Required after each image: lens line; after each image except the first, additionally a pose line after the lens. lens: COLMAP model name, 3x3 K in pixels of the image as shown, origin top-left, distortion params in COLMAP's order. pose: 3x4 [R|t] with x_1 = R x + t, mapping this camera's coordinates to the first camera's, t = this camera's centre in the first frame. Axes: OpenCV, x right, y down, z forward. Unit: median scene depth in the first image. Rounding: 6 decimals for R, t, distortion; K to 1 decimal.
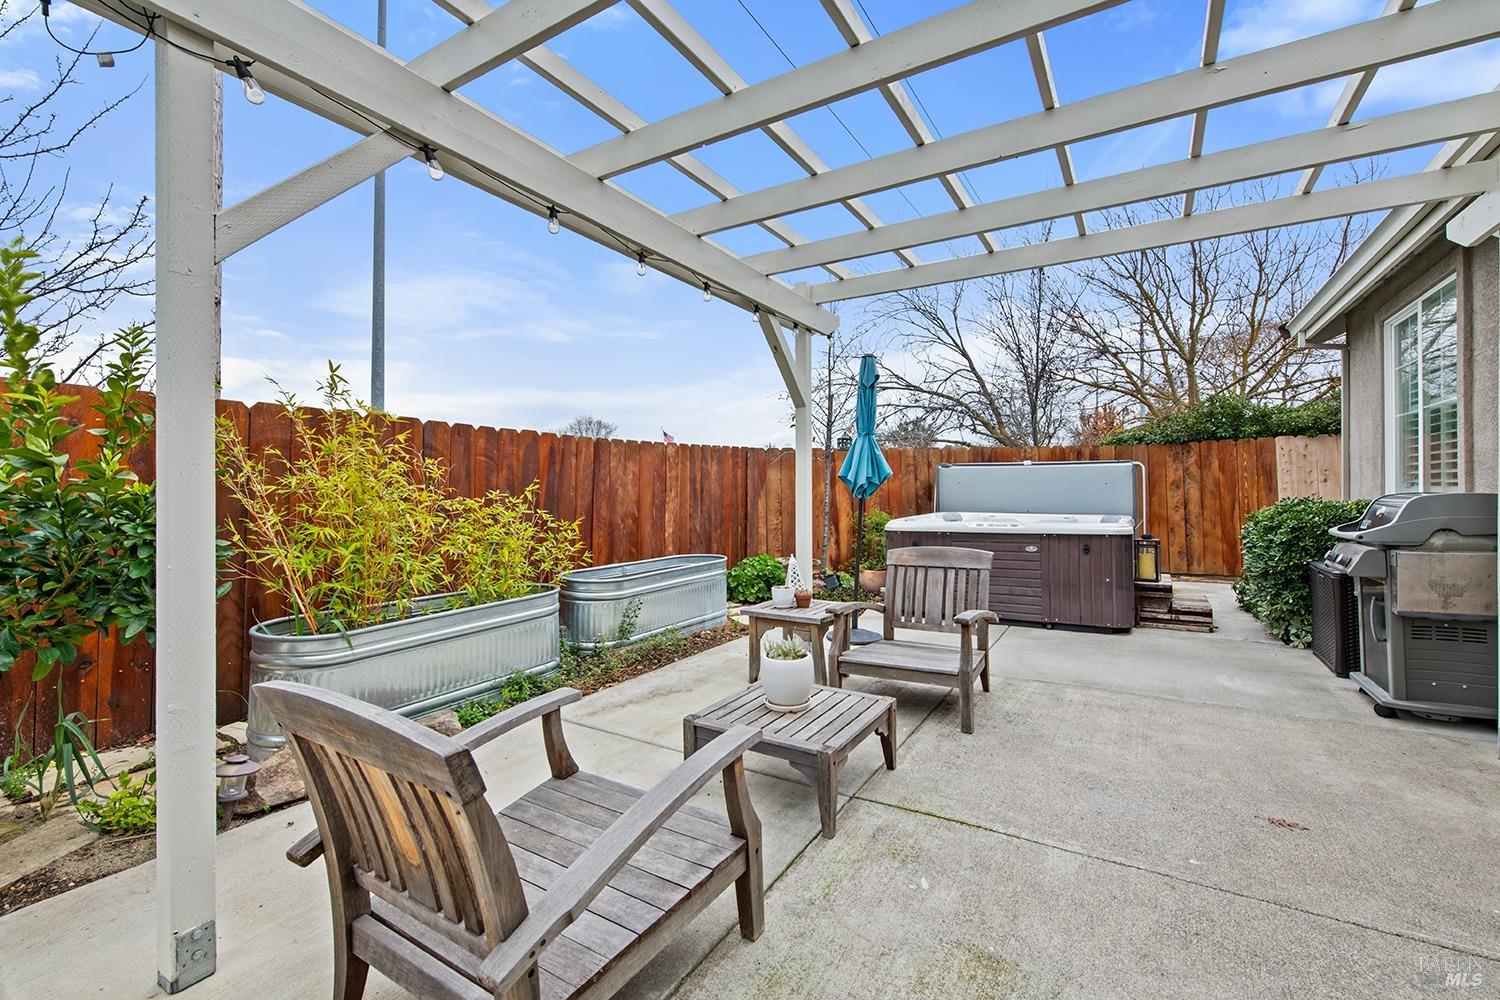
lens RADIAL K [[636.8, 0, 745.8], [0, 636.8, 489.5], [0, 0, 1]] dist [-0.002223, -0.002011]
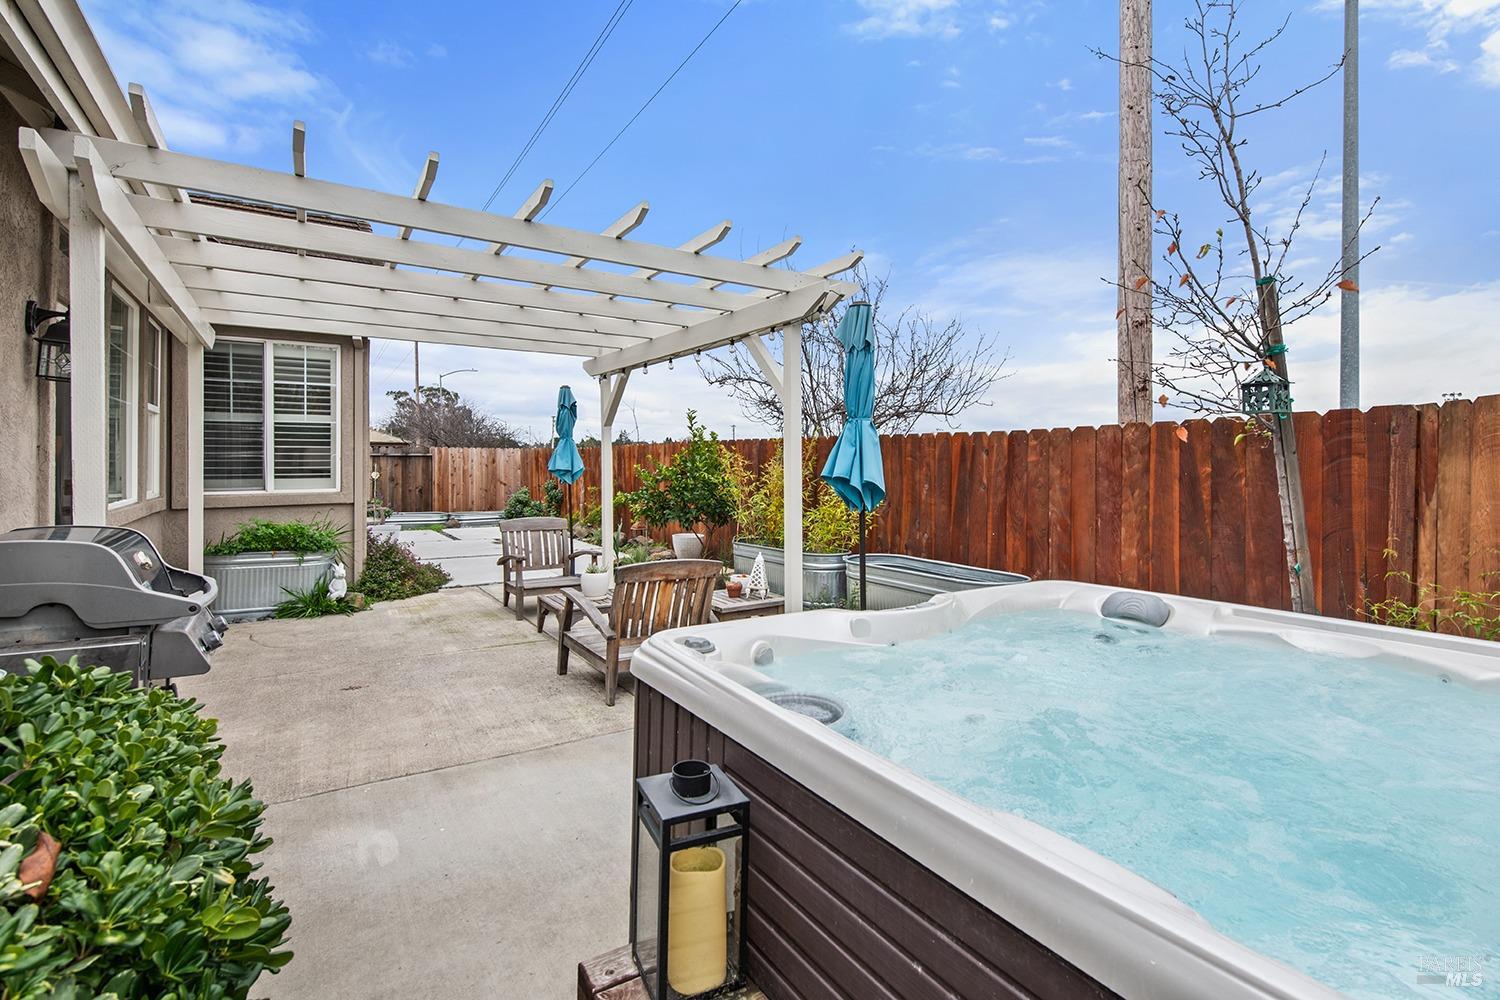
lens RADIAL K [[695.4, 0, 765.9], [0, 695.4, 462.1], [0, 0, 1]] dist [0.006910, -0.000650]
pose [[-0.415961, 0.002088, -0.909380, 1.178627], [-0.004204, 0.999982, 0.004219, -0.055392], [0.909373, 0.005578, -0.415945, 1.569833]]
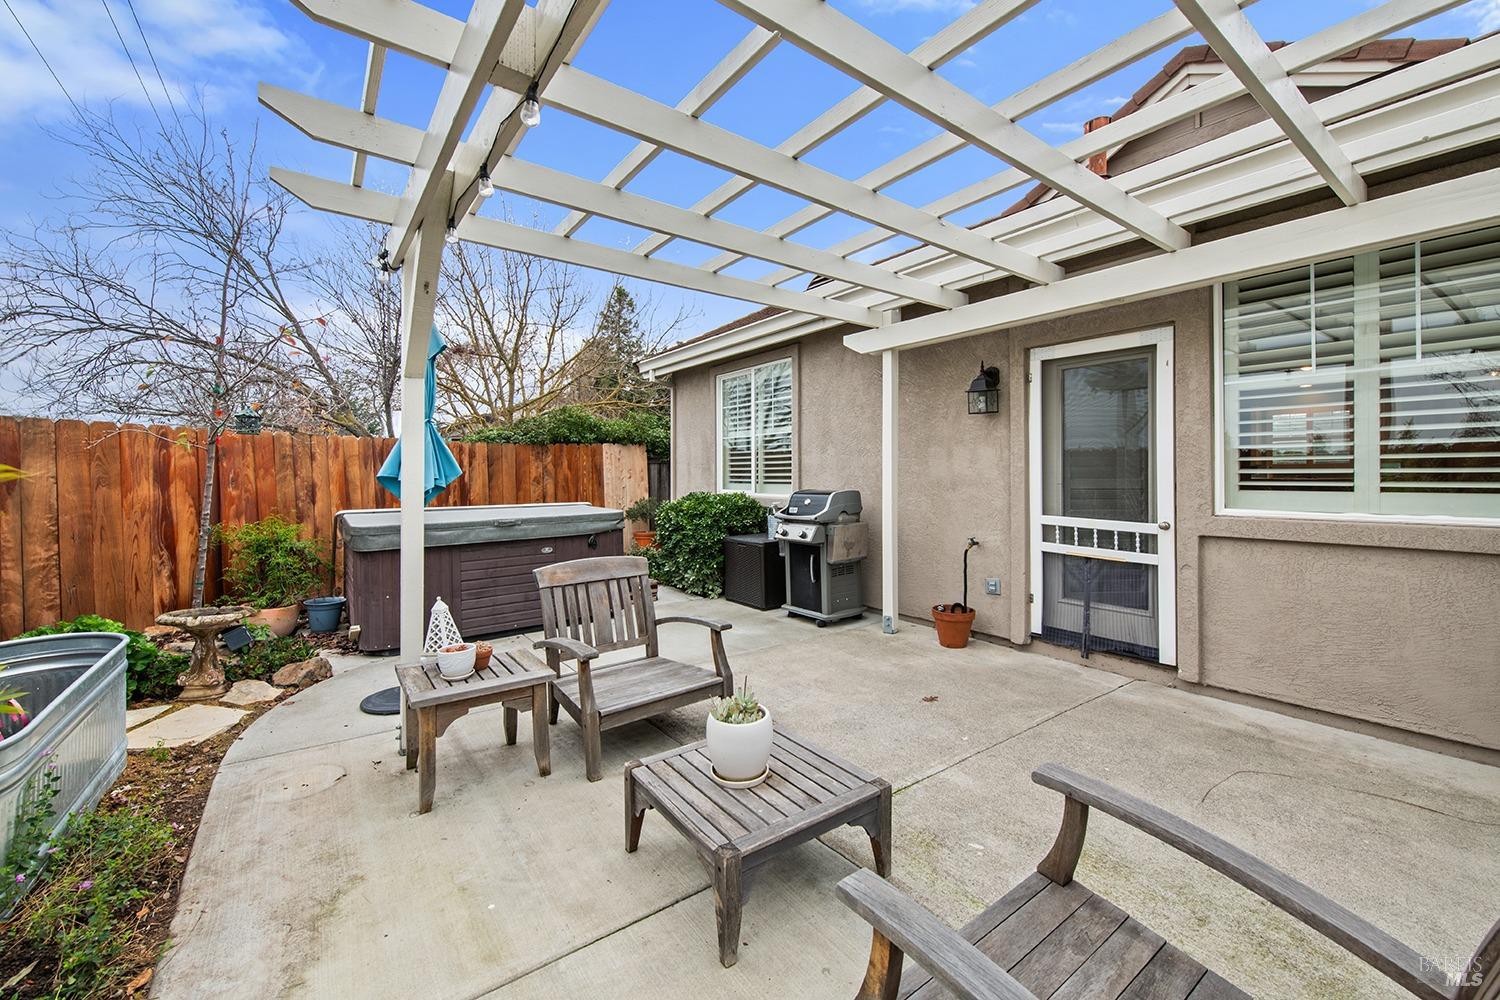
lens RADIAL K [[615.4, 0, 763.8], [0, 615.4, 481.8], [0, 0, 1]] dist [0.003685, -0.000043]
pose [[0.358810, -0.008390, 0.933373, -0.435292], [0.003880, 0.999964, 0.007497, -0.025231], [-0.933402, 0.000932, 0.358830, 0.465787]]
